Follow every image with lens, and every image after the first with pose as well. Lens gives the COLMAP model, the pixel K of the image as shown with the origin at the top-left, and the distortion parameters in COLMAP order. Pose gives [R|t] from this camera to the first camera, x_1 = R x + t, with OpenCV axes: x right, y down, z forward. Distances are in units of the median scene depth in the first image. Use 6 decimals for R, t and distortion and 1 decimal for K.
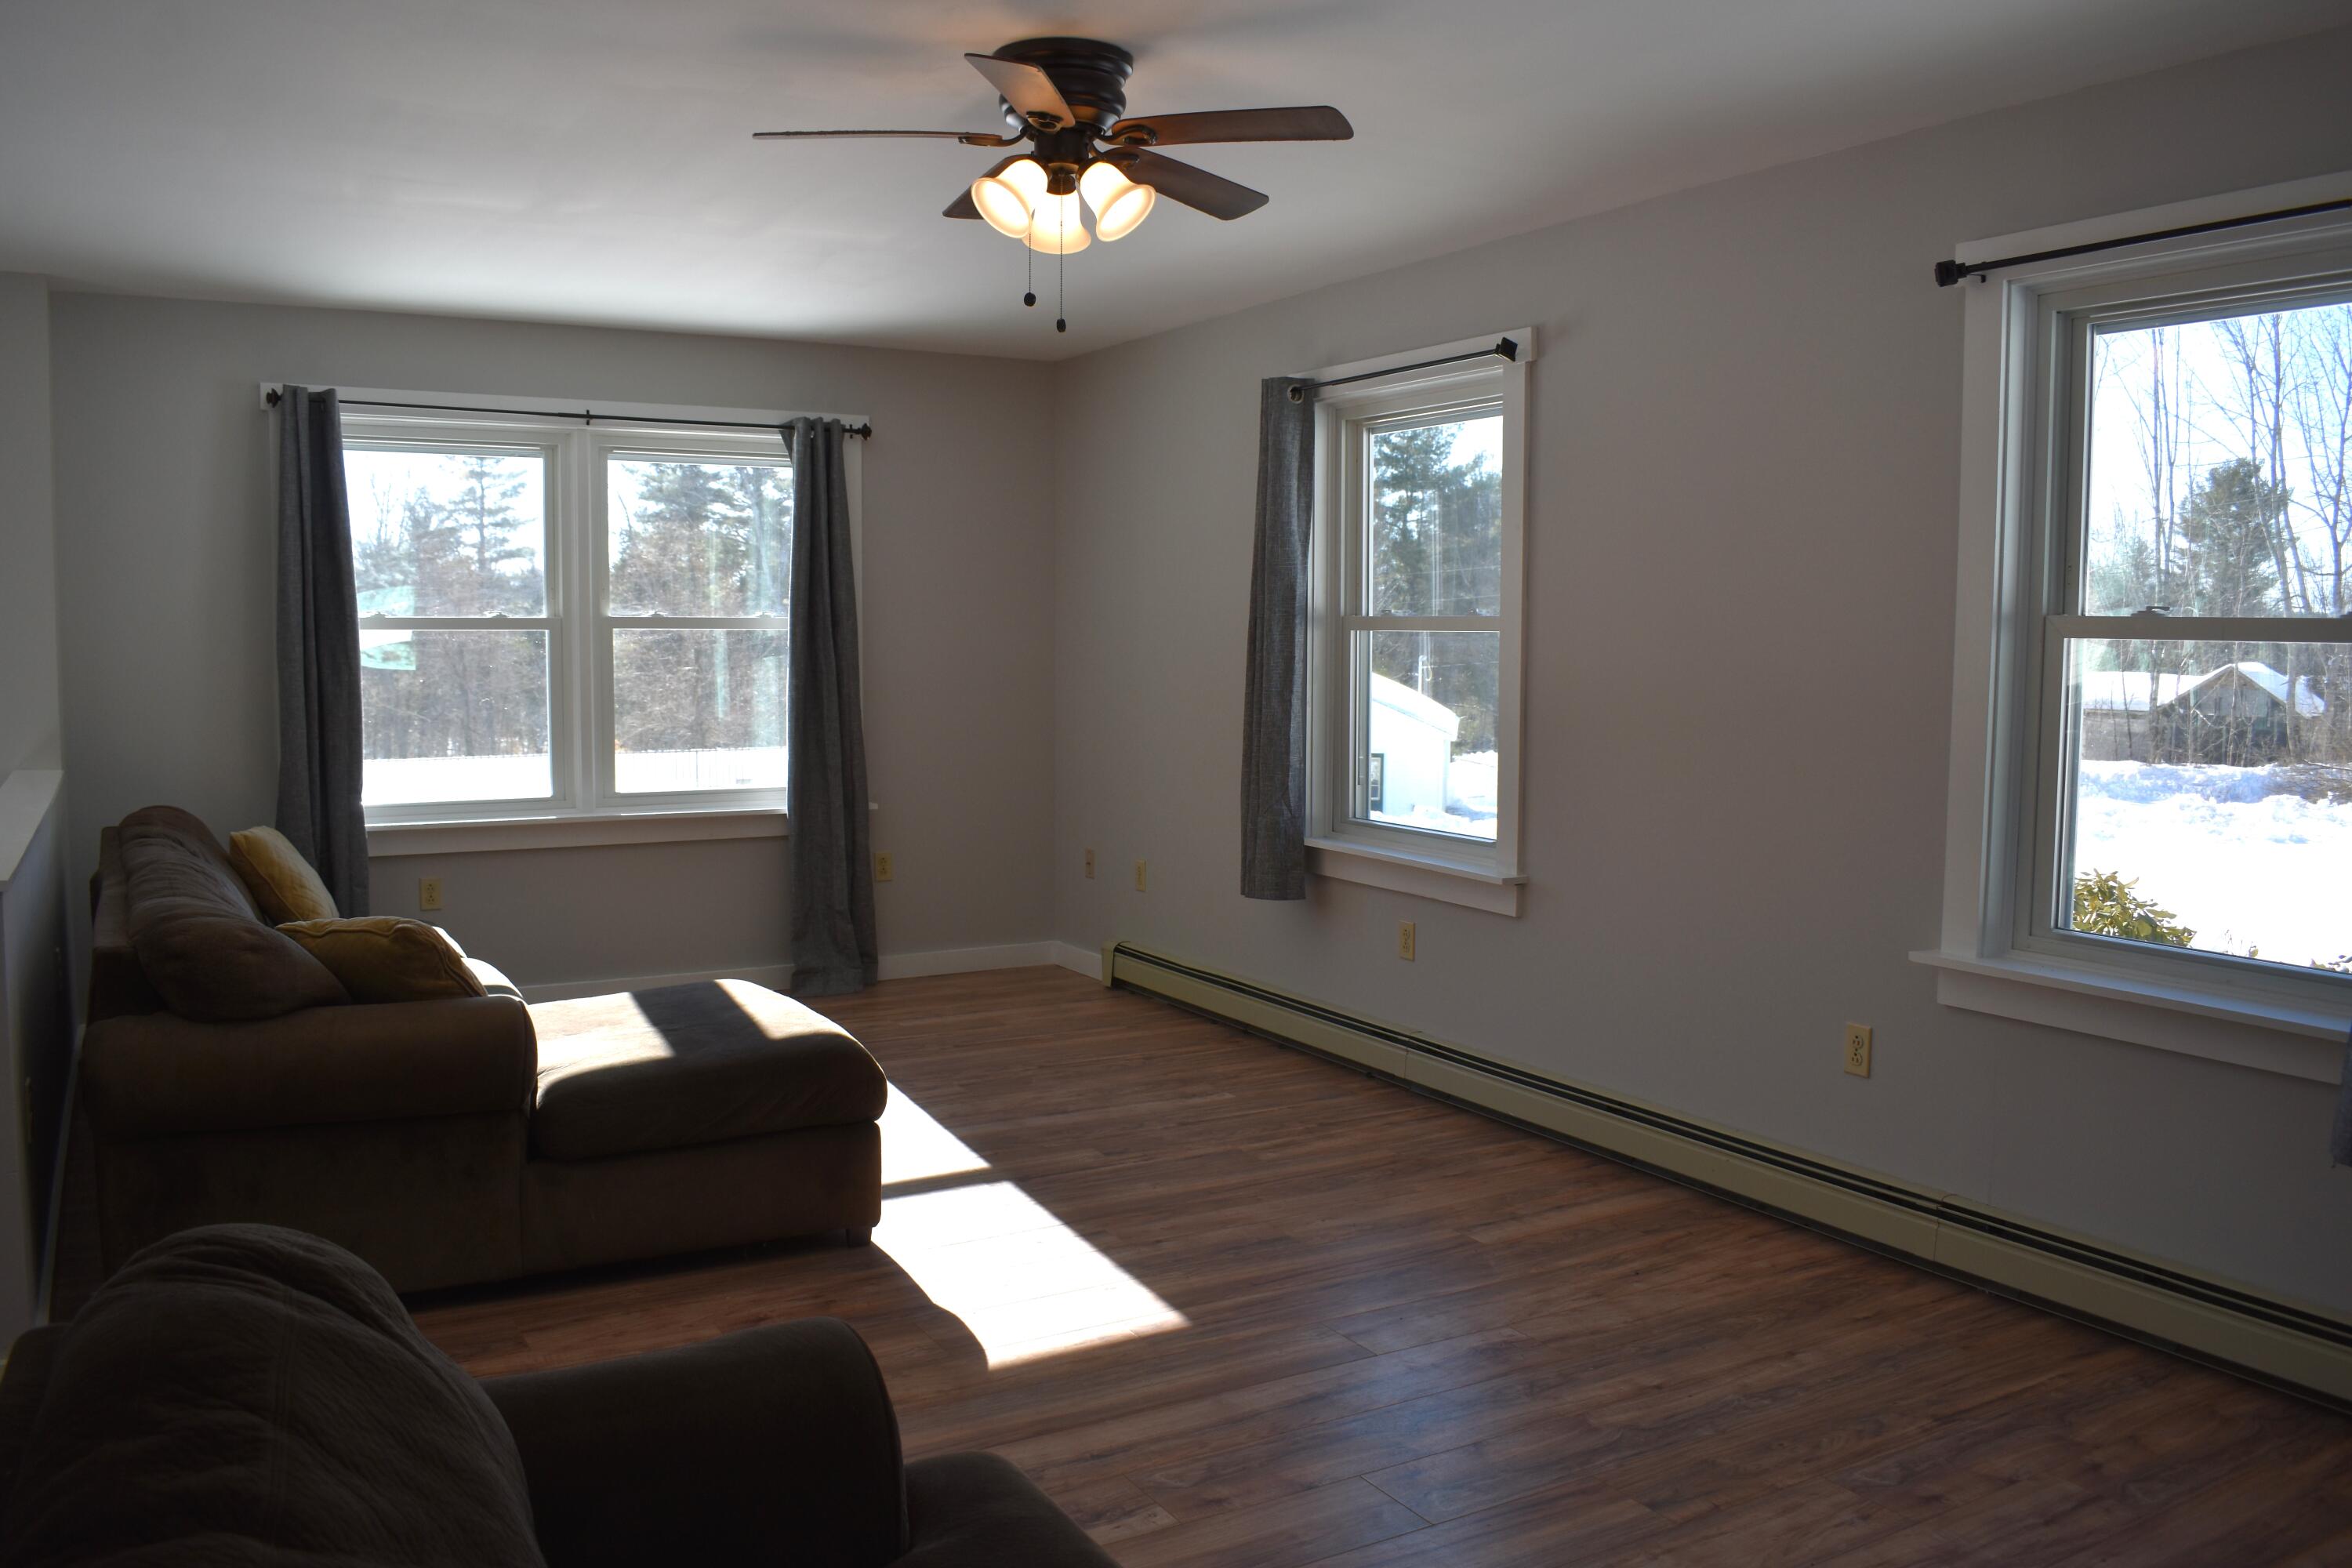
lens RADIAL K [[1841.7, 0, 1170.8], [0, 1841.7, 803.5], [0, 0, 1]] dist [-0.096686, 0.018658]
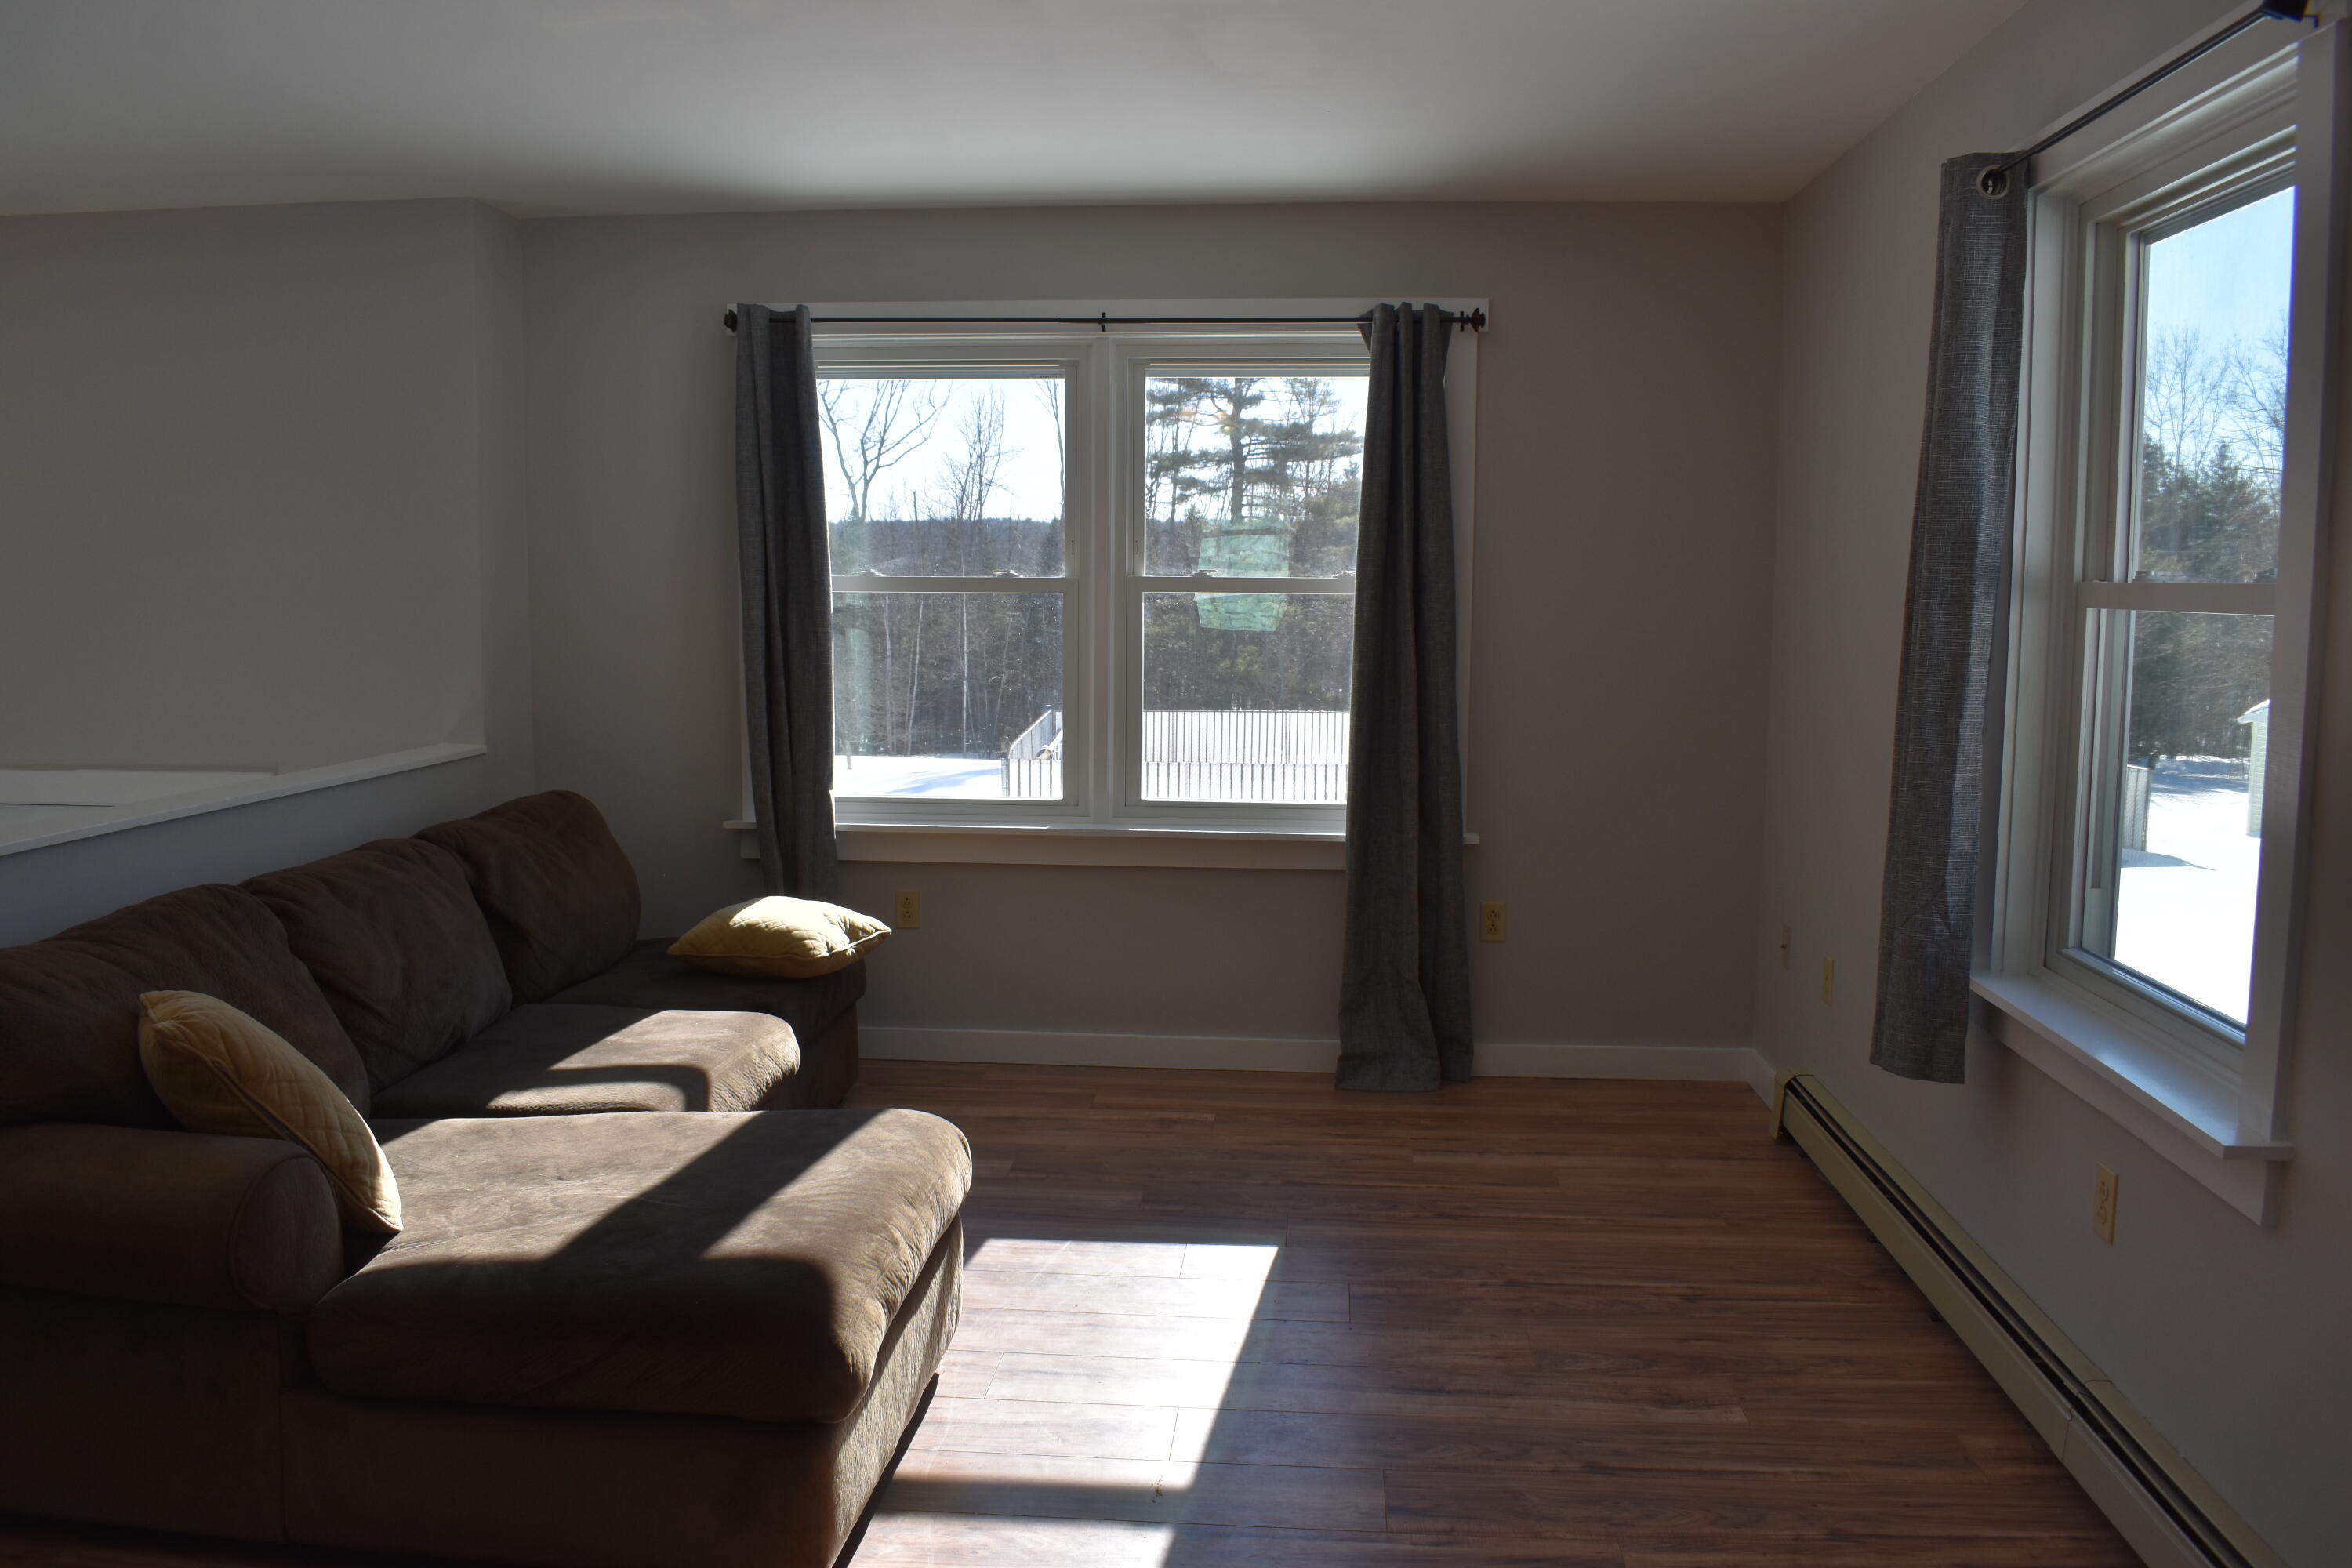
lens RADIAL K [[1841.7, 0, 1154.5], [0, 1841.7, 803.6], [0, 0, 1]] dist [-0.096686, 0.018658]
pose [[0.820372, 0.067901, -0.567785, 0.178826], [-0.054983, 0.997691, 0.039871, -0.042531], [0.569181, -0.001491, 0.822211, 0.406241]]
